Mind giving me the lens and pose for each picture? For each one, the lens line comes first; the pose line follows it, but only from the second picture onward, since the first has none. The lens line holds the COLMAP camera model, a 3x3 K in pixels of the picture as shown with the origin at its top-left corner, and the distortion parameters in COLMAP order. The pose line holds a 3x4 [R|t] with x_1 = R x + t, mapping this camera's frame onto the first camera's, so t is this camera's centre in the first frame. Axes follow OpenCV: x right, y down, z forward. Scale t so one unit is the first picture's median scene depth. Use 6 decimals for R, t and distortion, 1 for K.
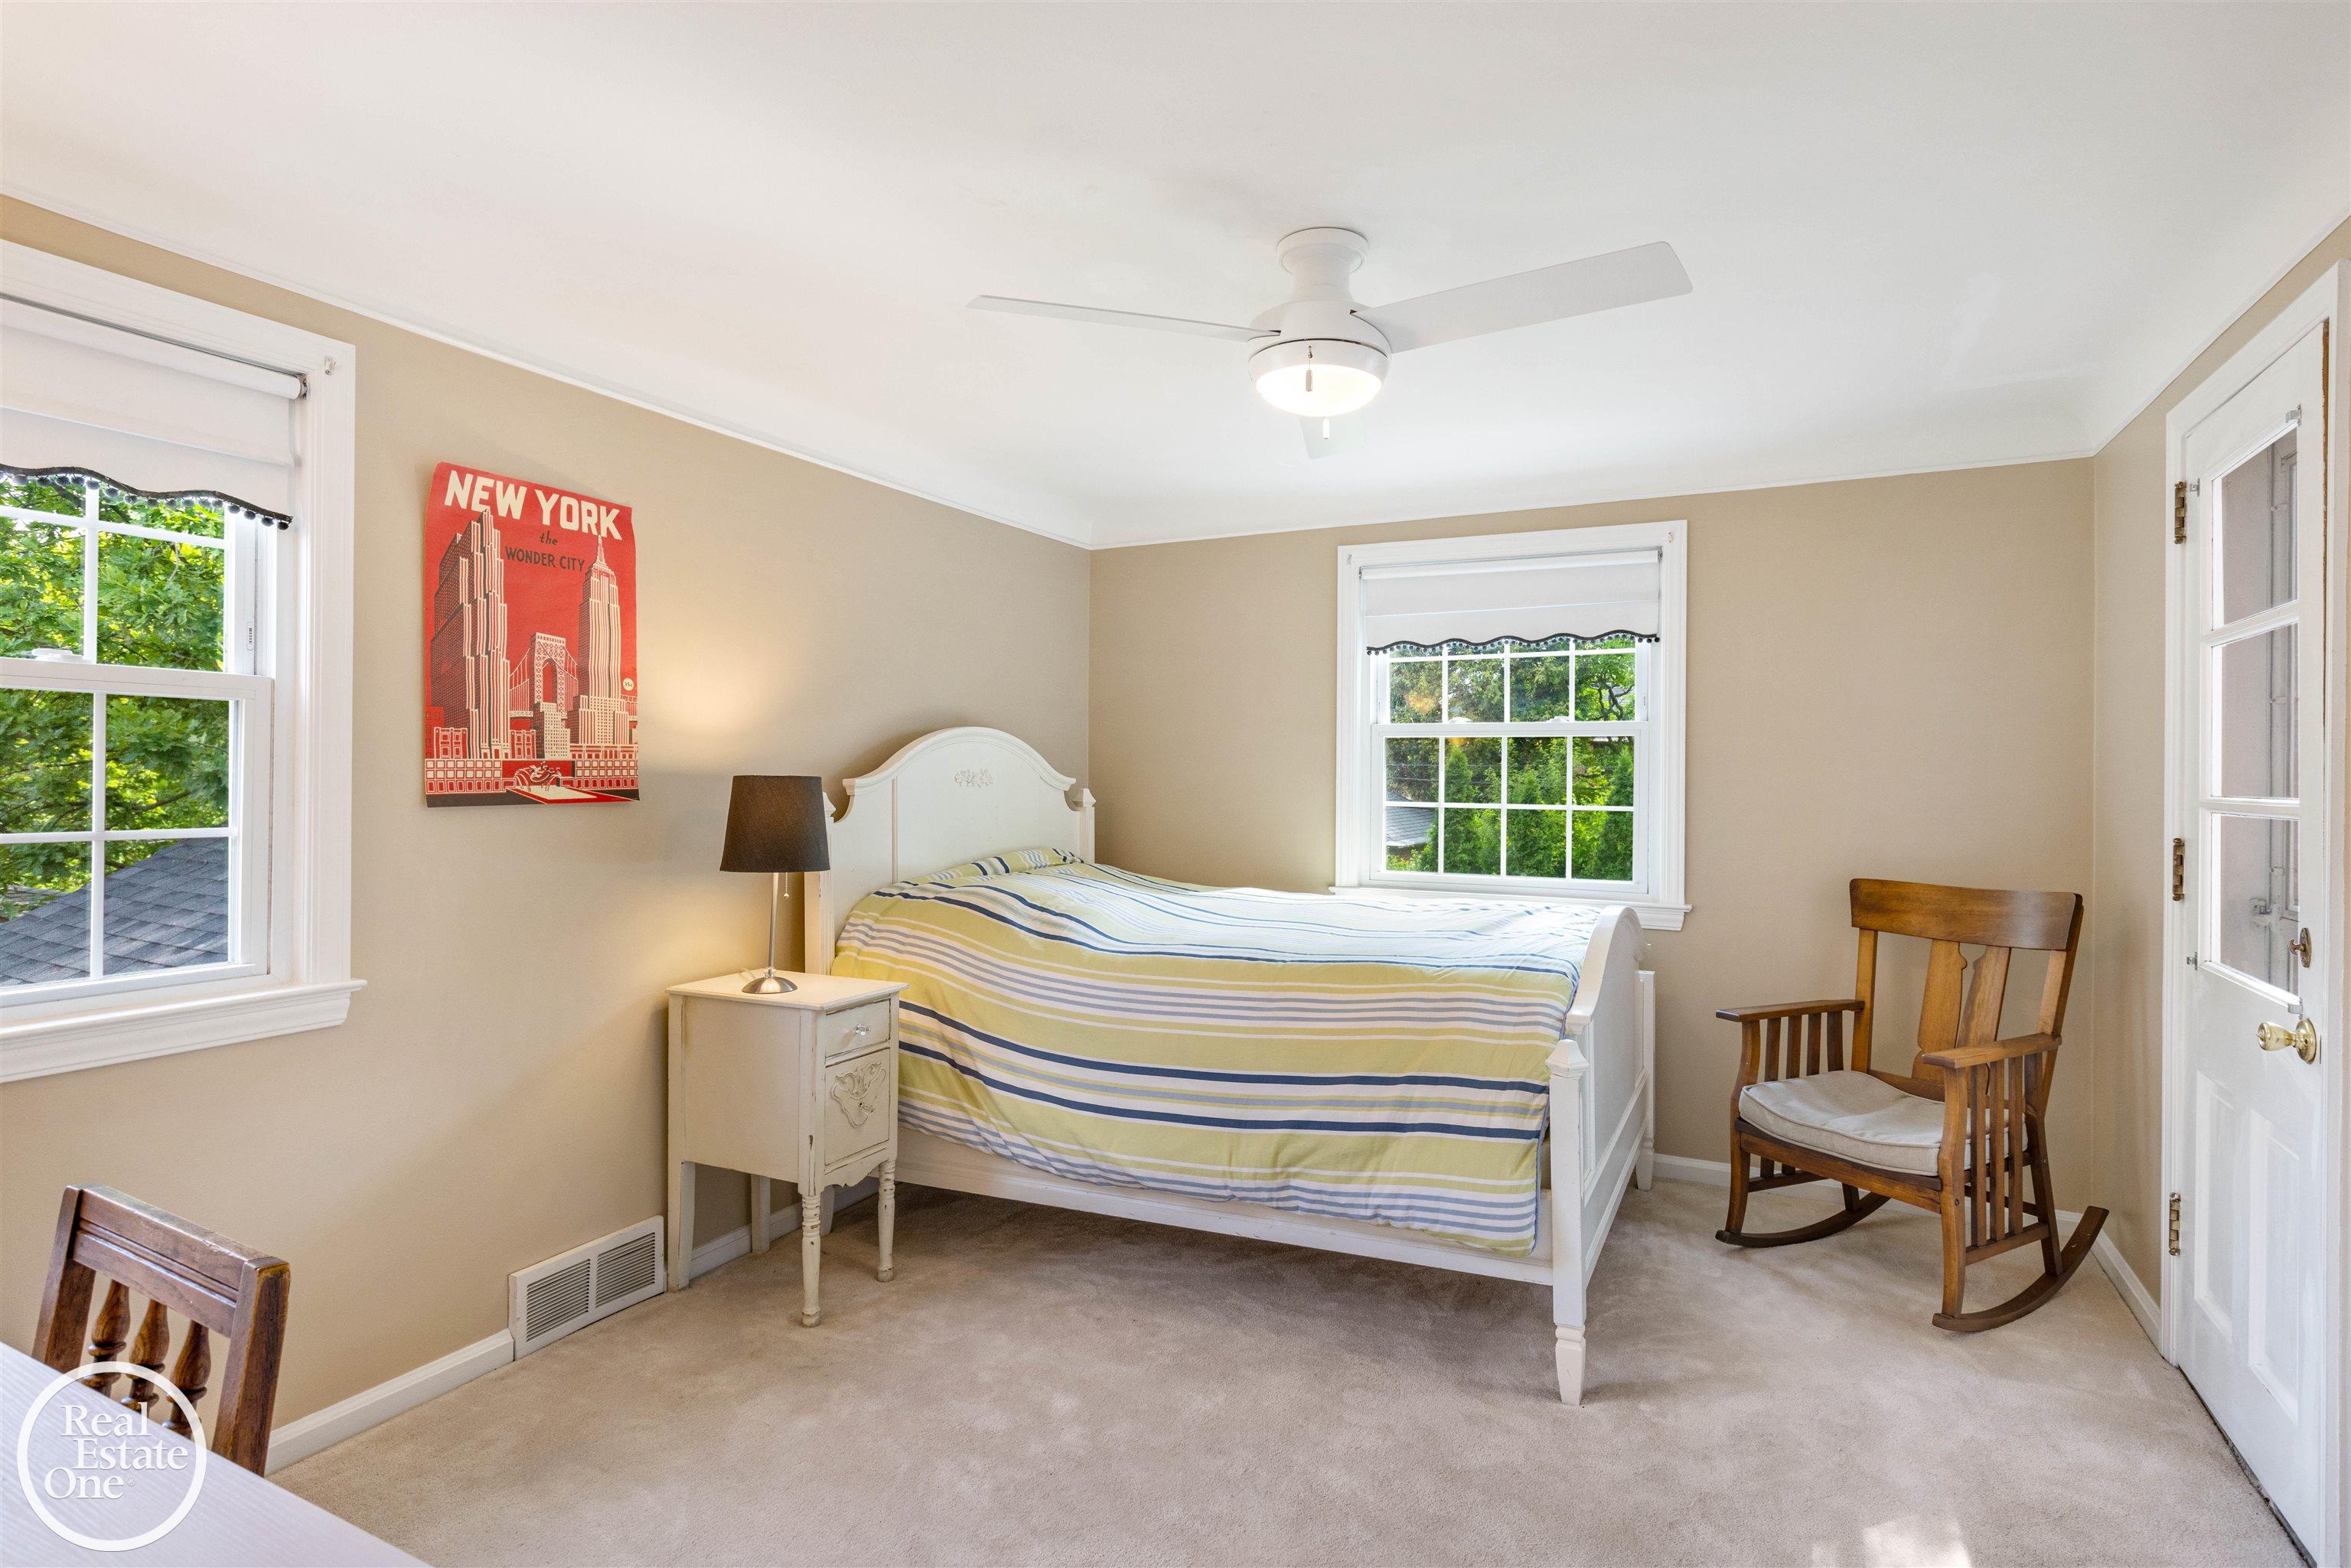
lens RADIAL K [[1281.7, 0, 1175.9], [0, 1281.7, 780.7], [0, 0, 1]] dist [-0.004639, 0.000636]
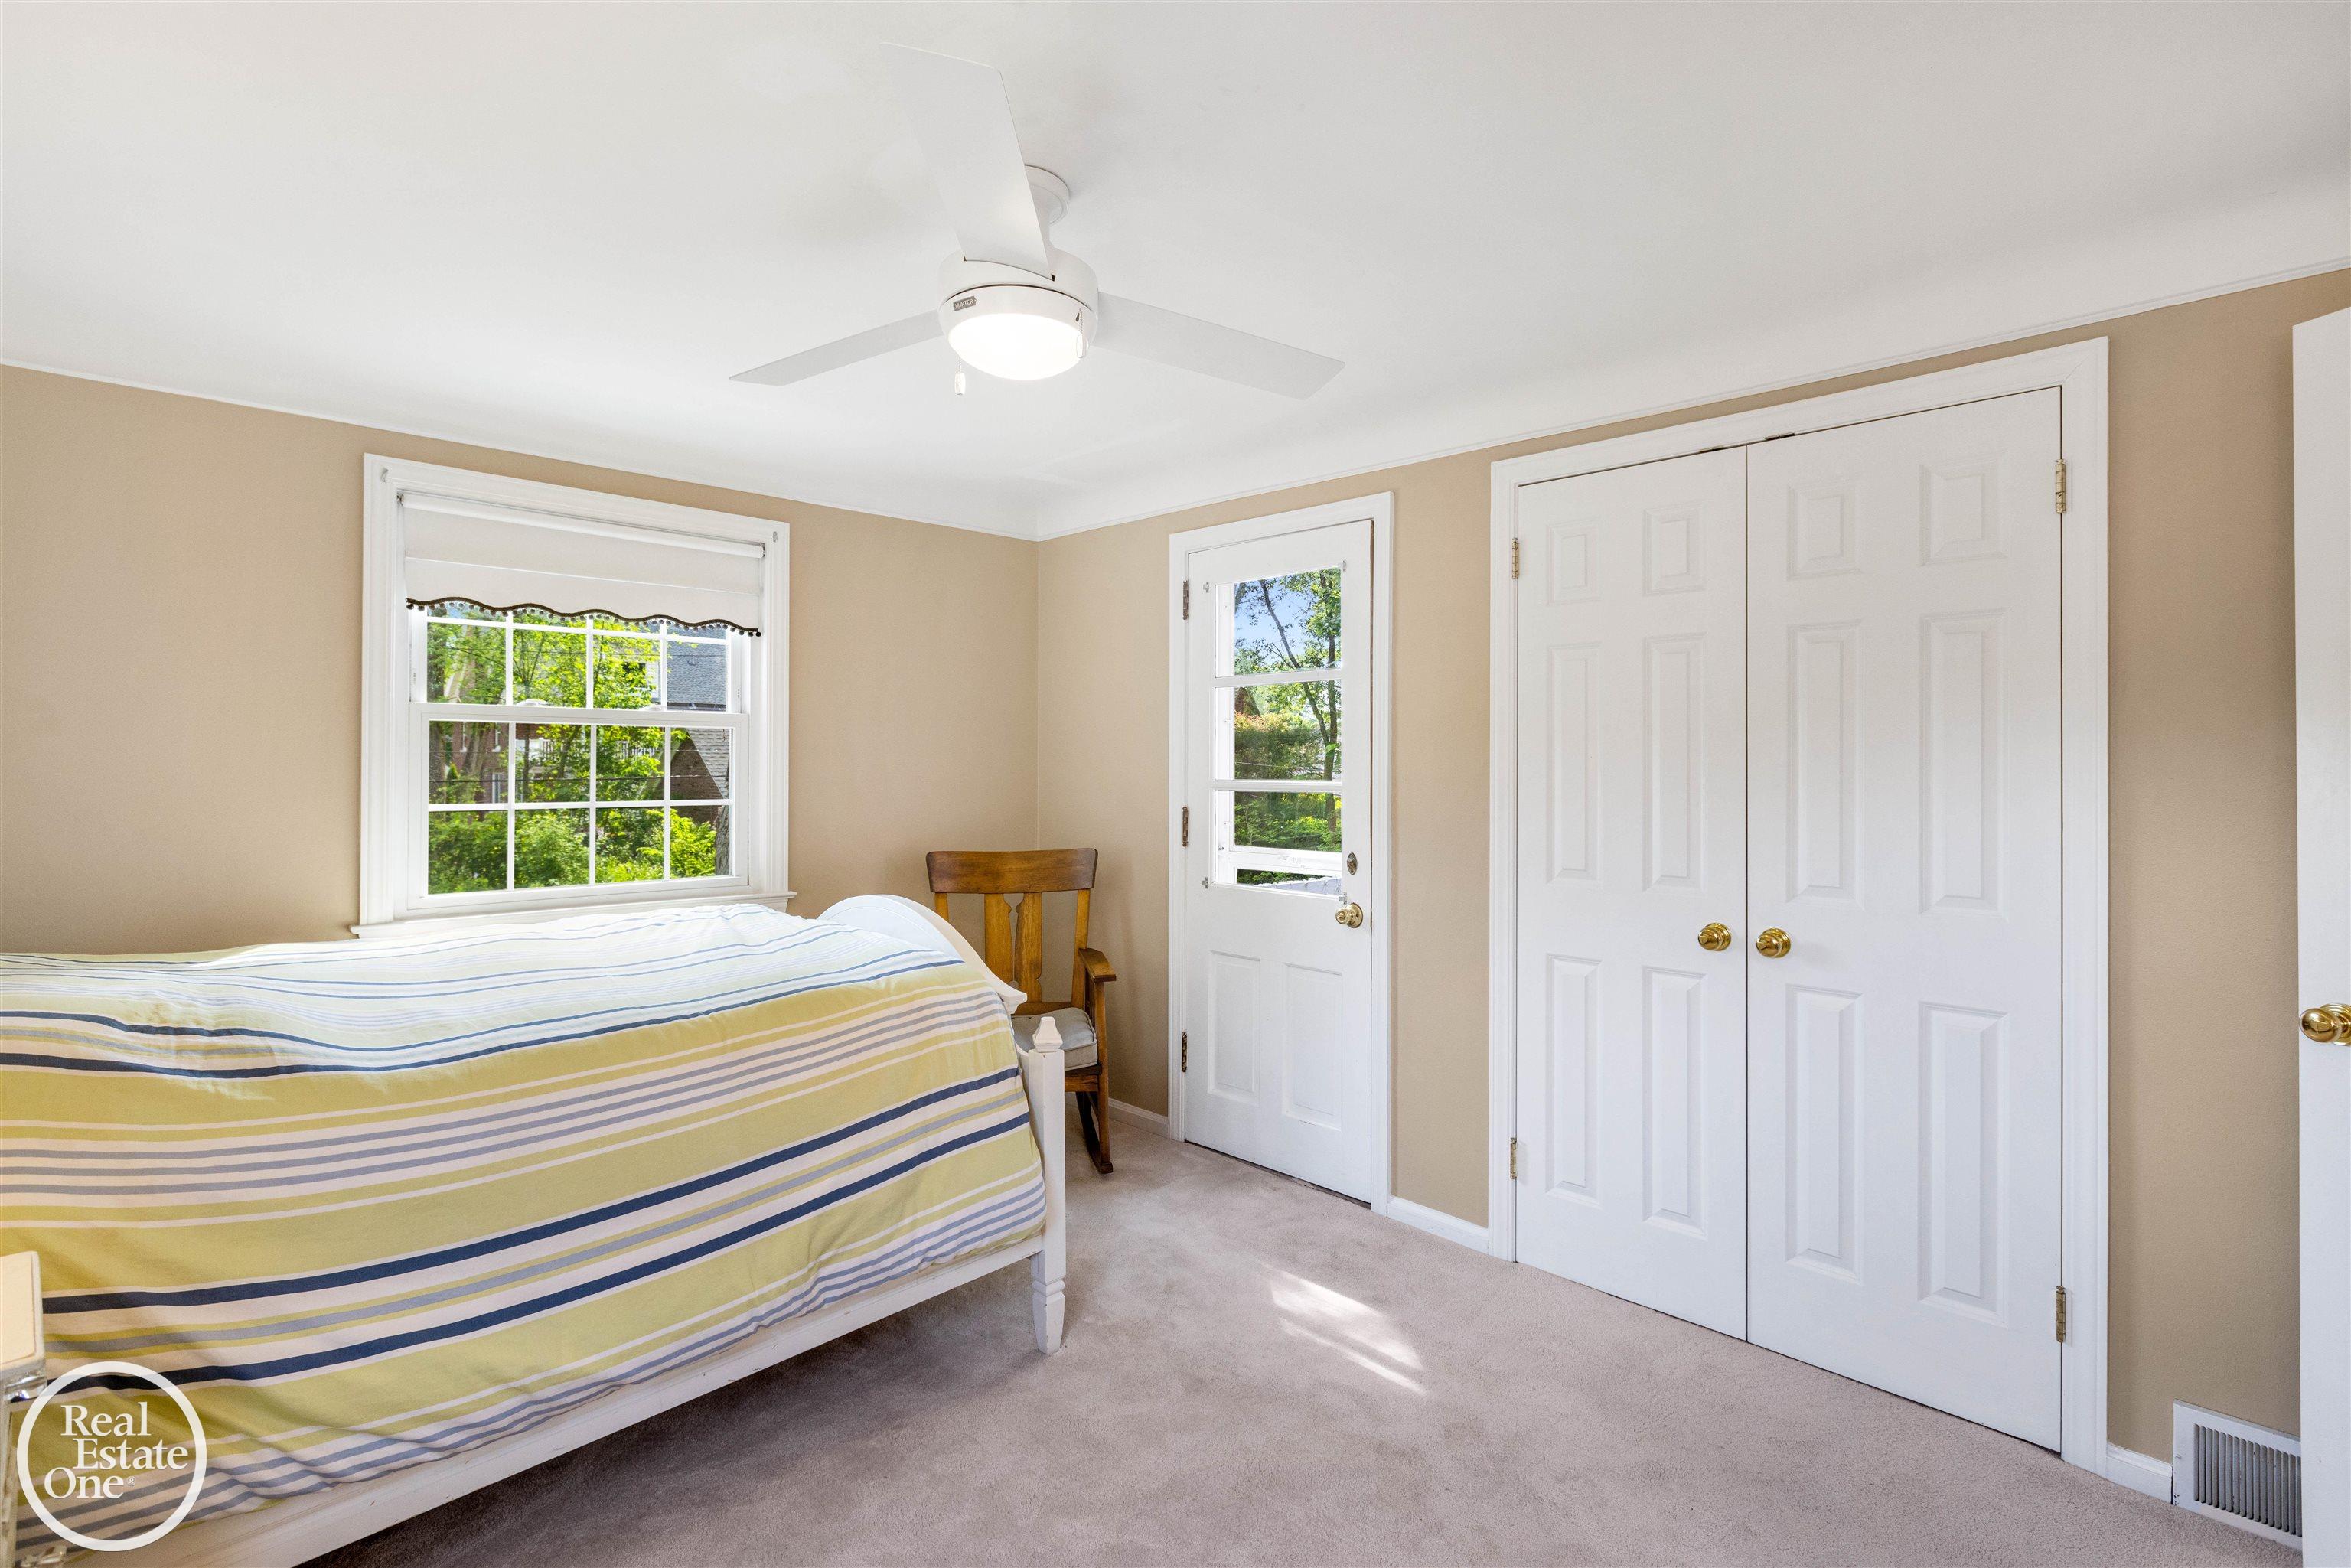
lens RADIAL K [[1156.1, 0, 1176.3], [0, 1156.1, 763.3], [0, 0, 1]] dist [0.003815, 0.000880]
pose [[0.291936, -0.009027, 0.956395, -0.470024], [0.002725, 0.999959, 0.008606, -0.016817], [-0.956434, 0.000093, 0.291948, 0.481298]]
